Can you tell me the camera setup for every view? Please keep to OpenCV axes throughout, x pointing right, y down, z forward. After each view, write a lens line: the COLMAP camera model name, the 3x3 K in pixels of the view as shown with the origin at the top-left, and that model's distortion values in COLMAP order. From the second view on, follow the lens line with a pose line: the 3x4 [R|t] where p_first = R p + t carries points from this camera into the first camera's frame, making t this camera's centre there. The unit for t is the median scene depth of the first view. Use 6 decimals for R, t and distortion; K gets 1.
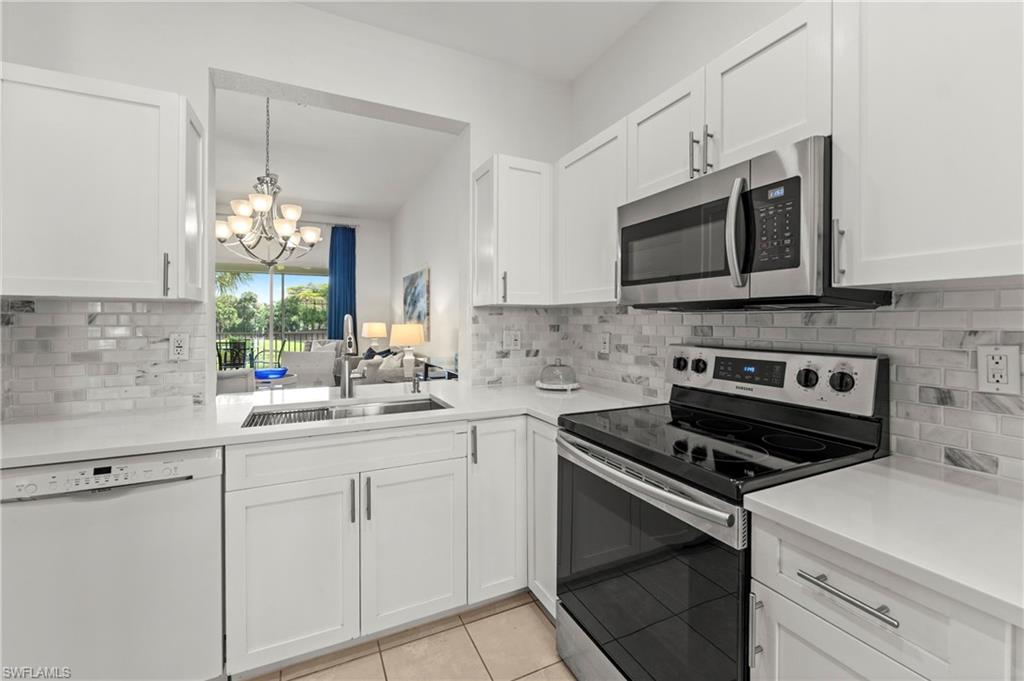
lens RADIAL K [[426.7, 0, 516.0], [0, 426.7, 321.6], [0, 0, 1]] dist [-0.003182, -0.000134]
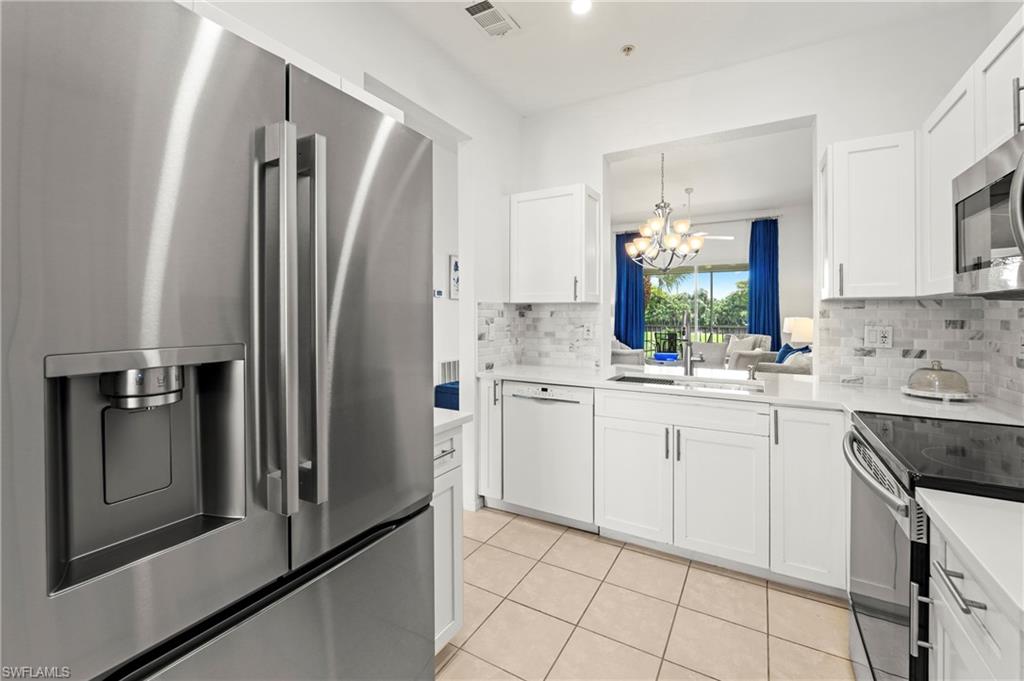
lens RADIAL K [[433.5, 0, 512.2], [0, 433.5, 314.5], [0, 0, 1]] dist [-0.001924, -0.000124]
pose [[0.561280, -0.000819, -0.827626, 0.319748], [-0.002629, 0.999993, -0.002772, 0.001684], [0.827622, 0.003732, 0.561274, -0.137677]]
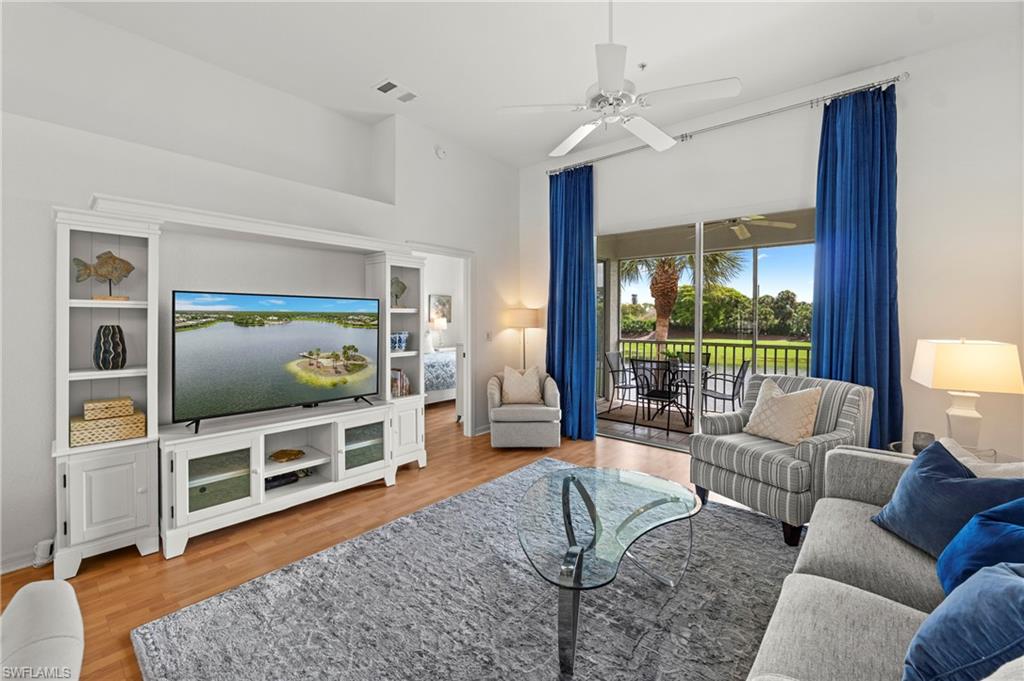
lens RADIAL K [[426.7, 0, 516.0], [0, 426.7, 321.6], [0, 0, 1]] dist [-0.003182, -0.000134]
pose [[0.420533, 0.006169, -0.907256, -0.595915], [-0.006119, 0.999973, 0.003964, -0.036384], [0.907257, 0.003884, 0.420560, 1.831001]]
